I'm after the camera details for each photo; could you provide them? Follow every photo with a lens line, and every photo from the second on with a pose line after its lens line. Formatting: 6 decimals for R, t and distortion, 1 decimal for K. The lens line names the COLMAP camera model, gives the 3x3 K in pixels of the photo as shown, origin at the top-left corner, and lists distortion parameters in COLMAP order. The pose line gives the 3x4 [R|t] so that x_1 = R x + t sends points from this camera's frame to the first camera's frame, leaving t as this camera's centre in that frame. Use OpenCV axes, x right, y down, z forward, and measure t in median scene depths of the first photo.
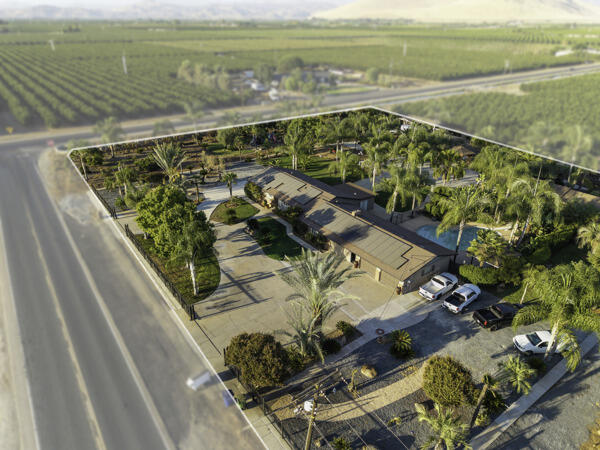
lens RADIAL K [[409.9, 0, 300.0], [0, 409.9, 225.0], [0, 0, 1]] dist [0.003193, 0.001247]
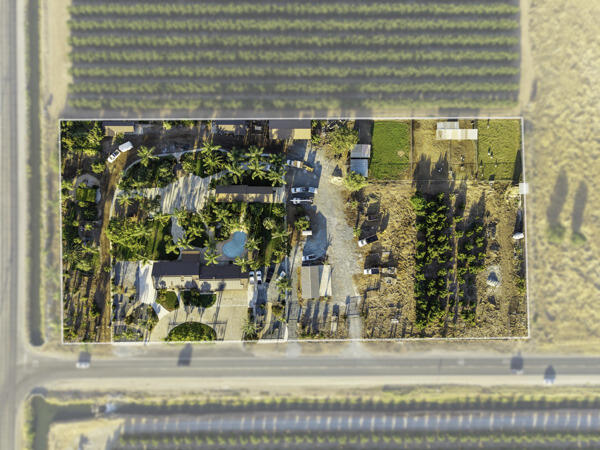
lens RADIAL K [[409.9, 0, 300.0], [0, 409.9, 225.0], [0, 0, 1]] dist [0.003193, 0.001247]
pose [[0.587707, -0.809040, -0.007444, 0.082758], [0.354585, 0.249288, 0.901180, -0.251708], [-0.727235, -0.532269, 0.433381, -0.047177]]
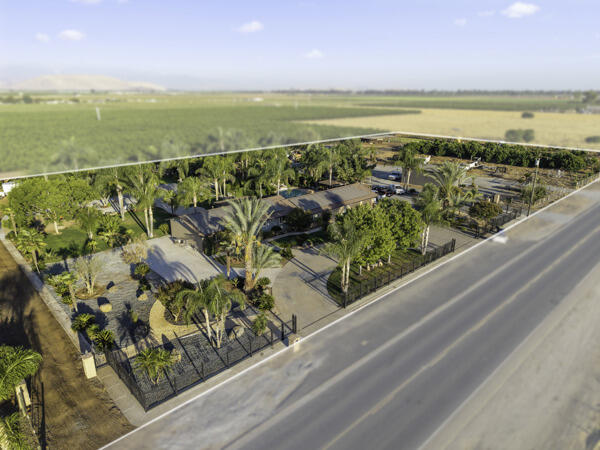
lens RADIAL K [[409.9, 0, 300.0], [0, 409.9, 225.0], [0, 0, 1]] dist [0.003193, 0.001247]
pose [[-0.118456, -0.310941, 0.943019, -0.109684], [0.442321, 0.833750, 0.330474, -0.037829], [-0.889000, 0.456263, 0.038773, 0.104430]]
